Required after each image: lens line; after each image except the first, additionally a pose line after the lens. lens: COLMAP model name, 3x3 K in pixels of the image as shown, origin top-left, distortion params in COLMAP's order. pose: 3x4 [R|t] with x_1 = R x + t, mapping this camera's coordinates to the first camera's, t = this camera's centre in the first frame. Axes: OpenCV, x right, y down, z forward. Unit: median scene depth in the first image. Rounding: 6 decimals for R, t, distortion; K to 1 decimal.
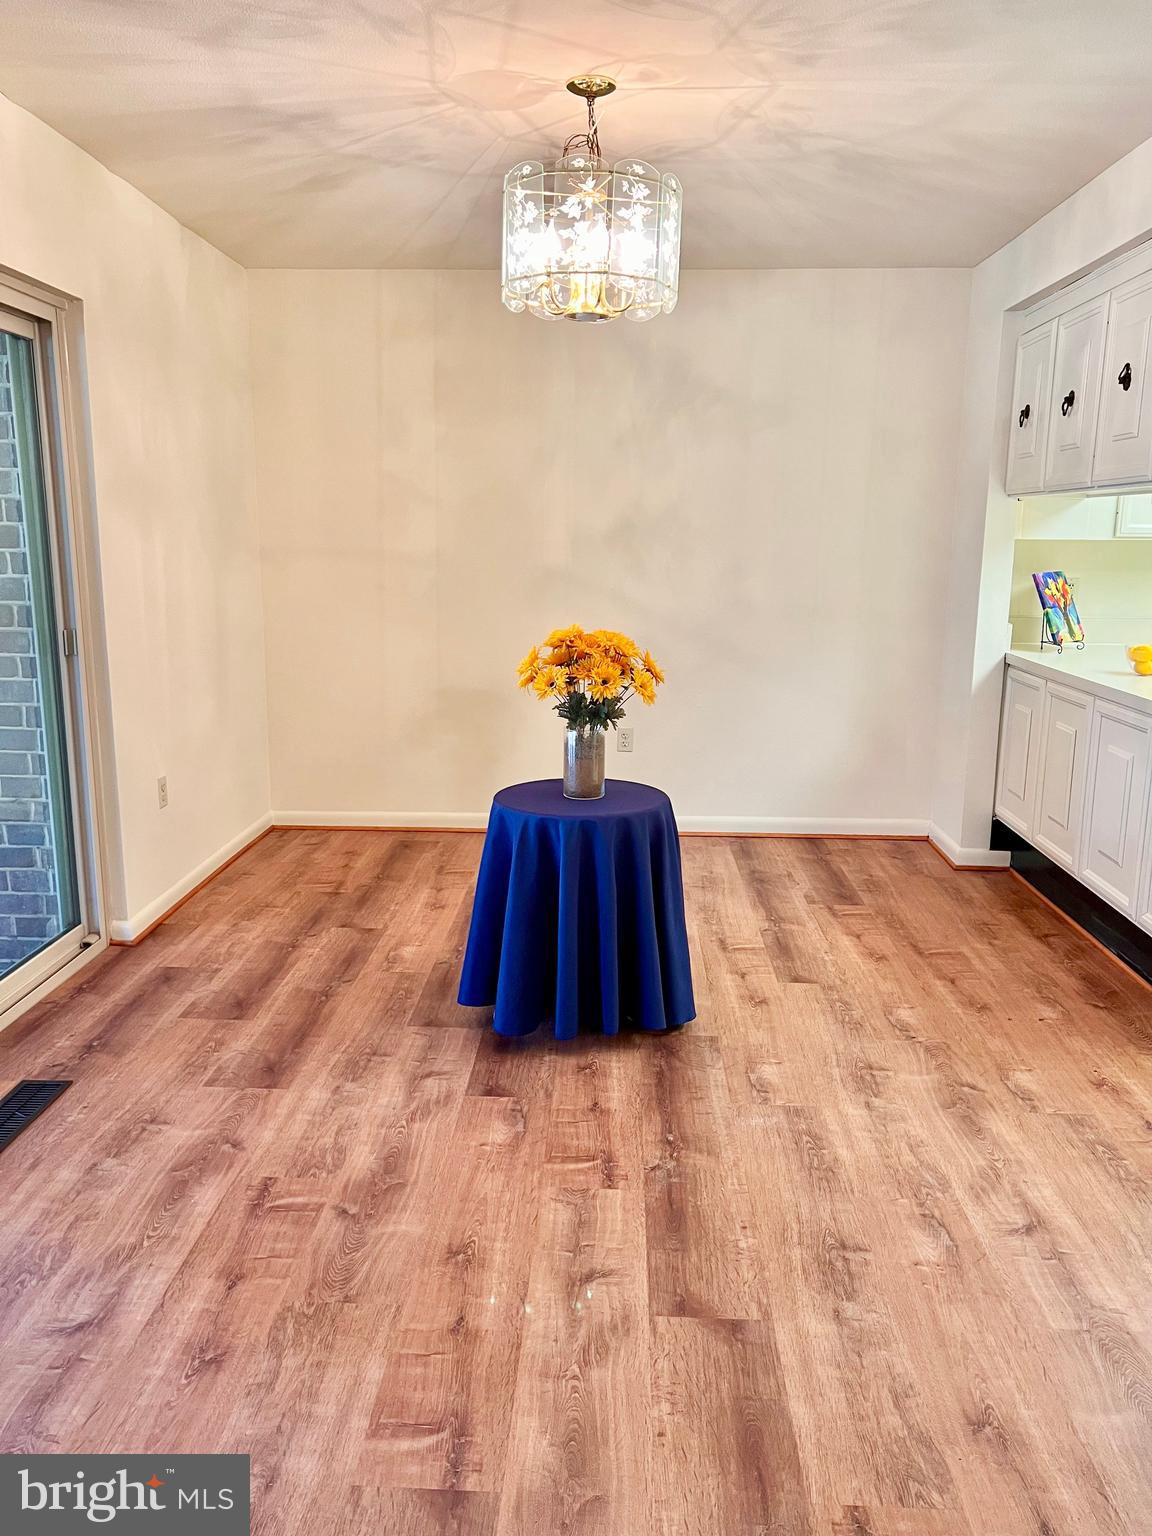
lens RADIAL K [[1150.4, 0, 578.4], [0, 1150.4, 777.8], [0, 0, 1]] dist [0.052791, -0.058202]
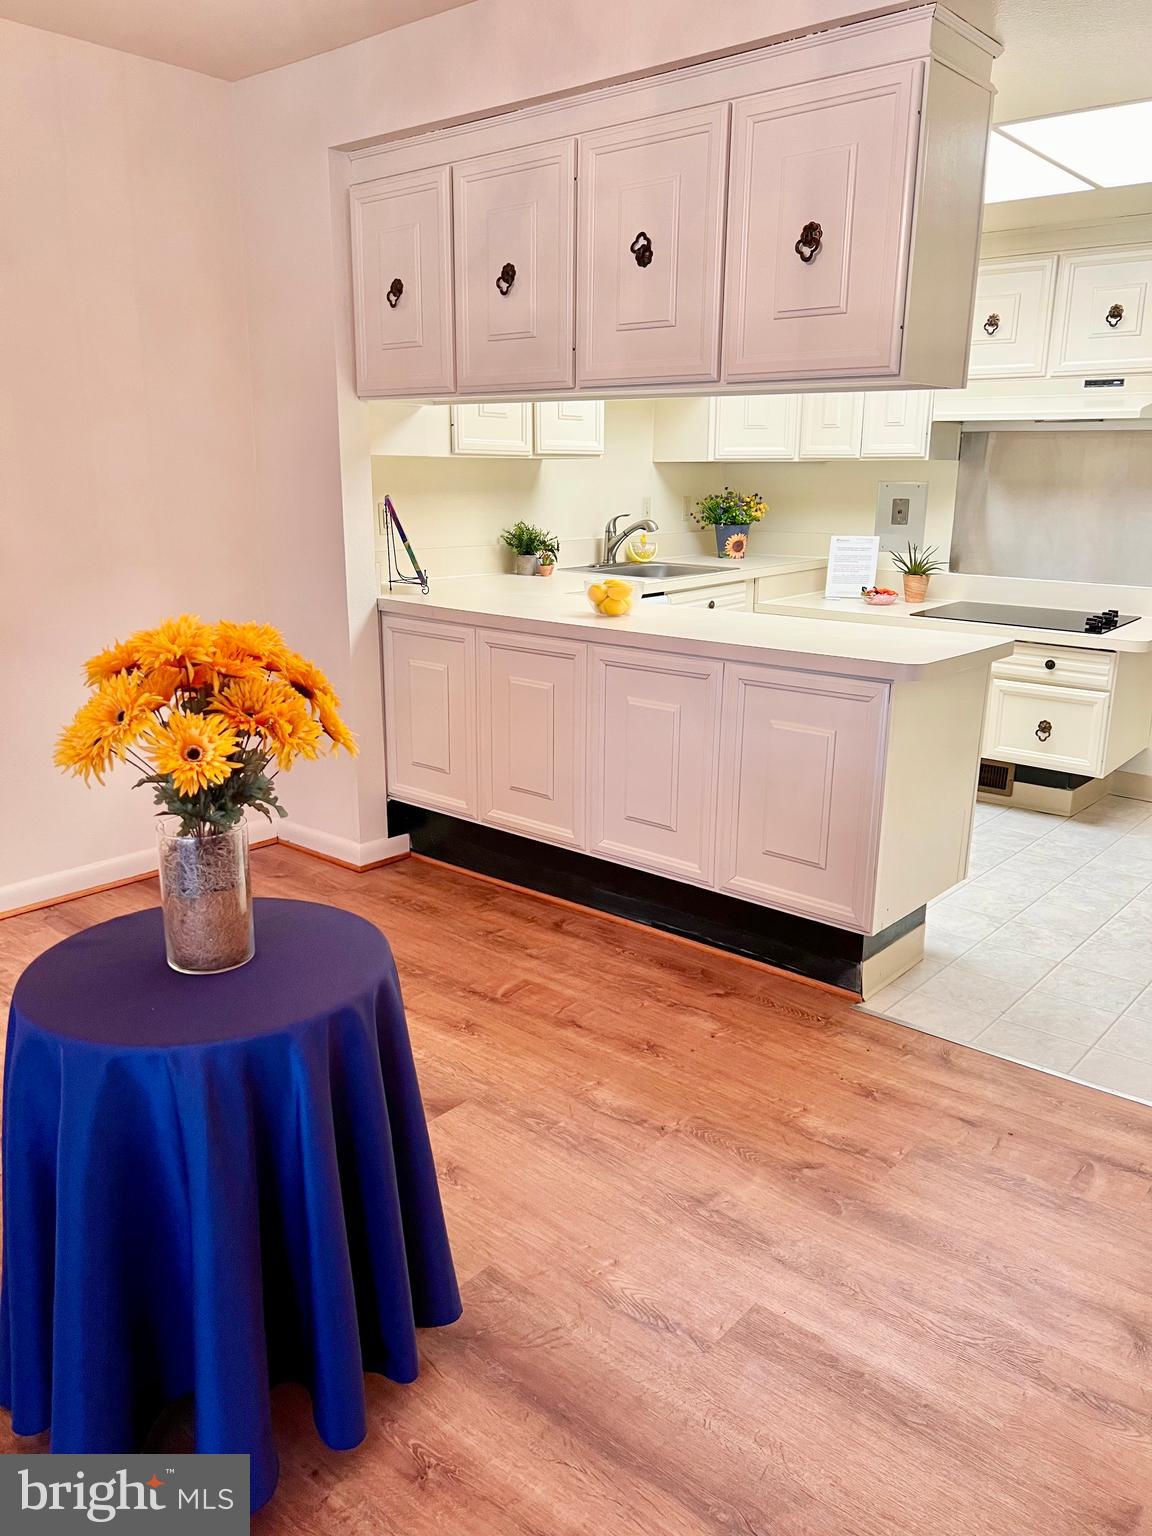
lens RADIAL K [[1150.4, 0, 565.9], [0, 1150.4, 772.7], [0, 0, 1]] dist [0.052791, -0.058202]
pose [[0.622343, -0.201637, 0.756328, -0.201120], [0.157204, 0.978761, 0.131582, -0.080570], [-0.766796, 0.037008, 0.640823, 0.424115]]
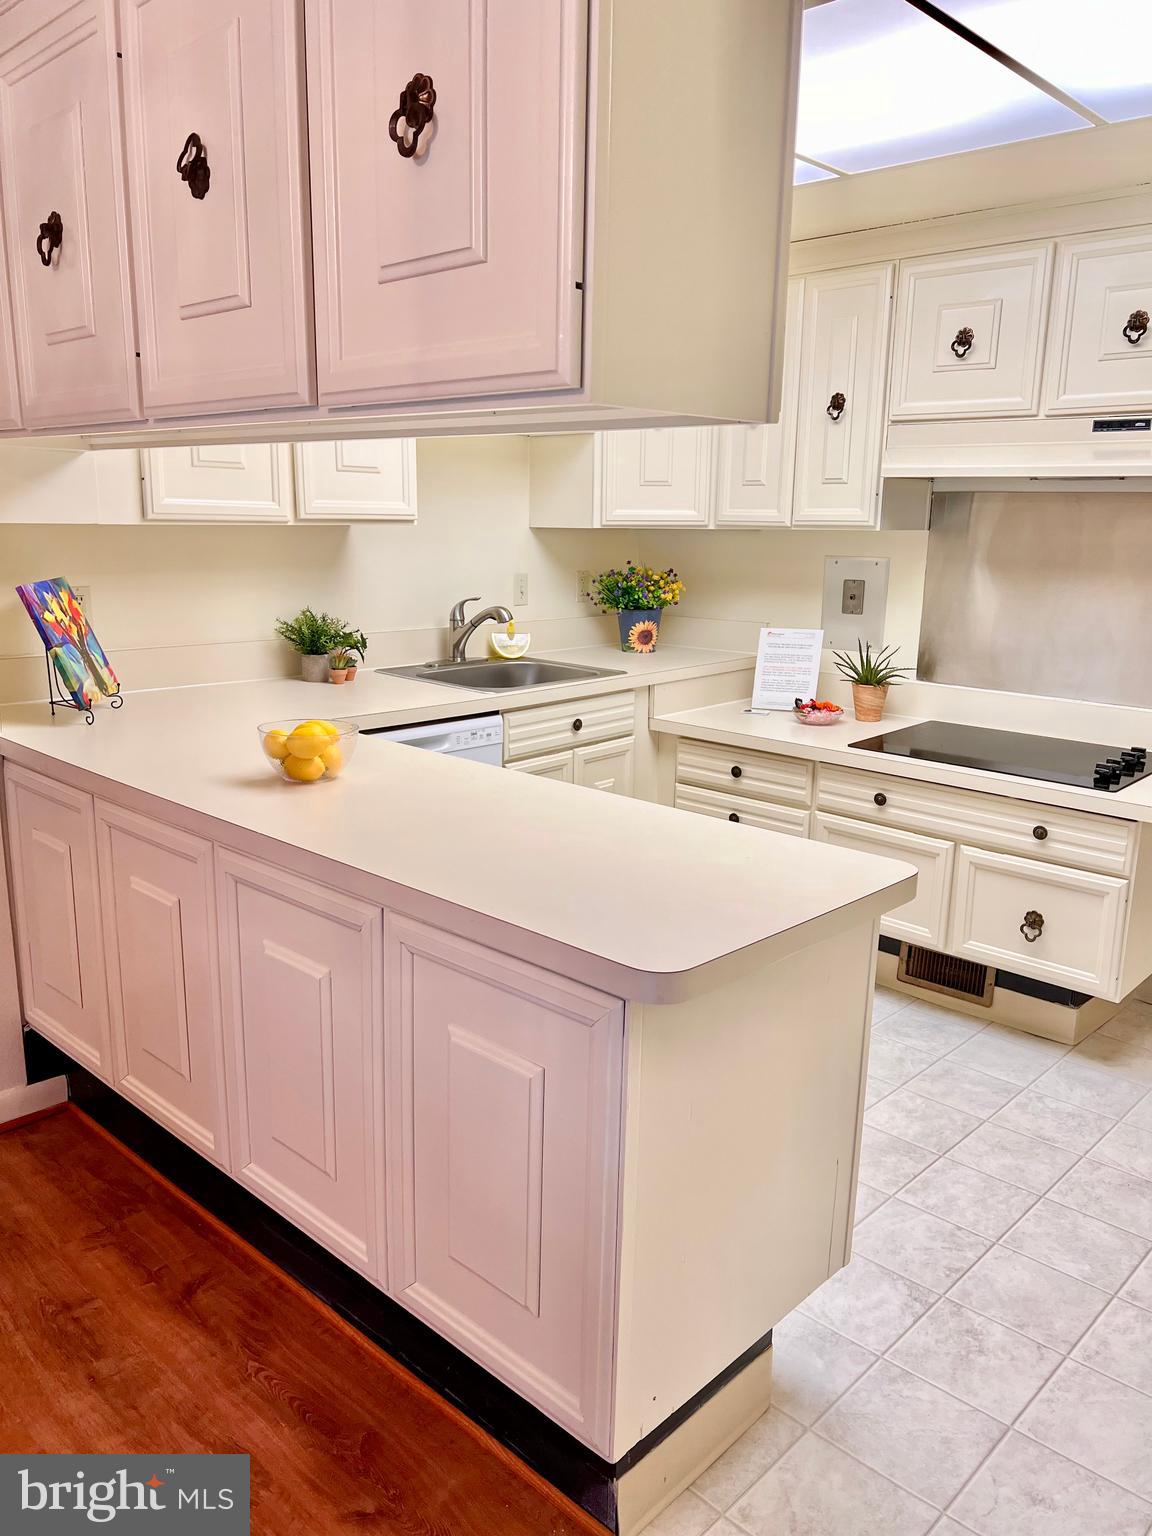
lens RADIAL K [[1150.4, 0, 563.2], [0, 1150.4, 777.4], [0, 0, 1]] dist [0.052791, -0.058202]
pose [[0.663161, -0.162956, 0.730522, 0.162117], [0.143300, 0.985600, 0.089770, -0.108494], [-0.734631, 0.045152, 0.676963, 0.485430]]
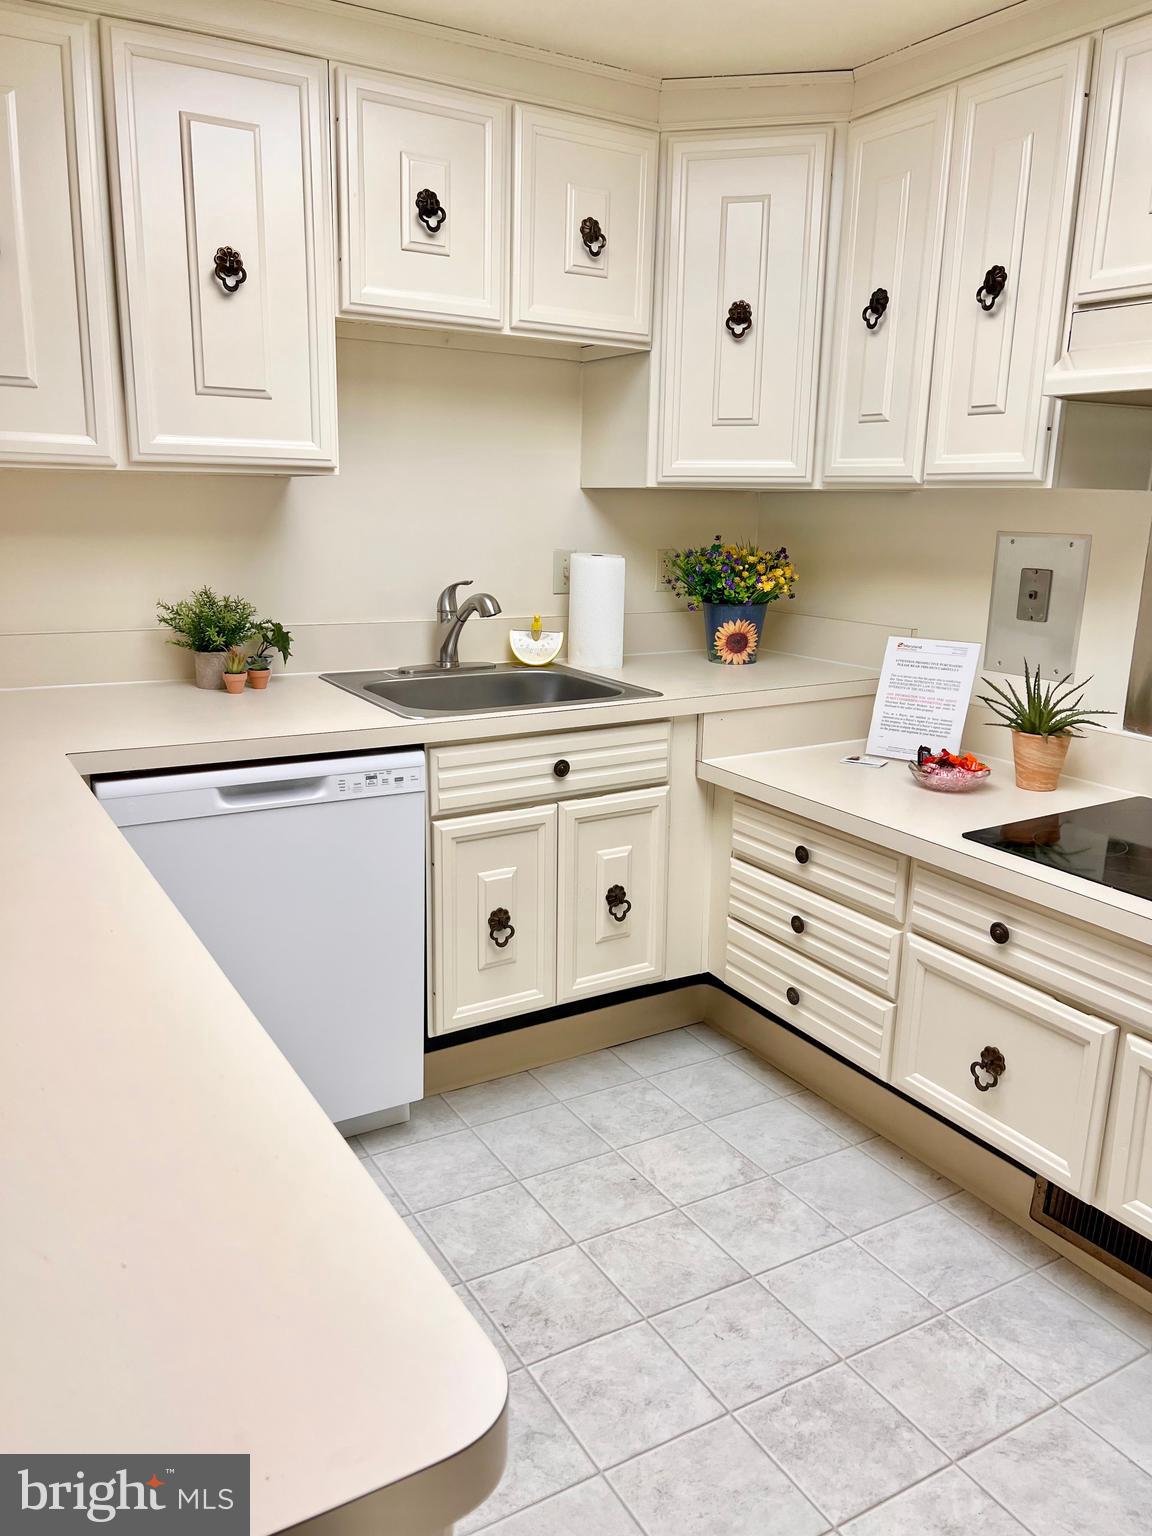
lens RADIAL K [[1150.4, 0, 571.0], [0, 1150.4, 771.0], [0, 0, 1]] dist [0.052791, -0.058202]
pose [[0.842349, -0.114121, 0.526711, 0.479622], [0.094677, 0.993459, 0.063837, -0.104933], [-0.530551, -0.003906, 0.847644, 0.549763]]
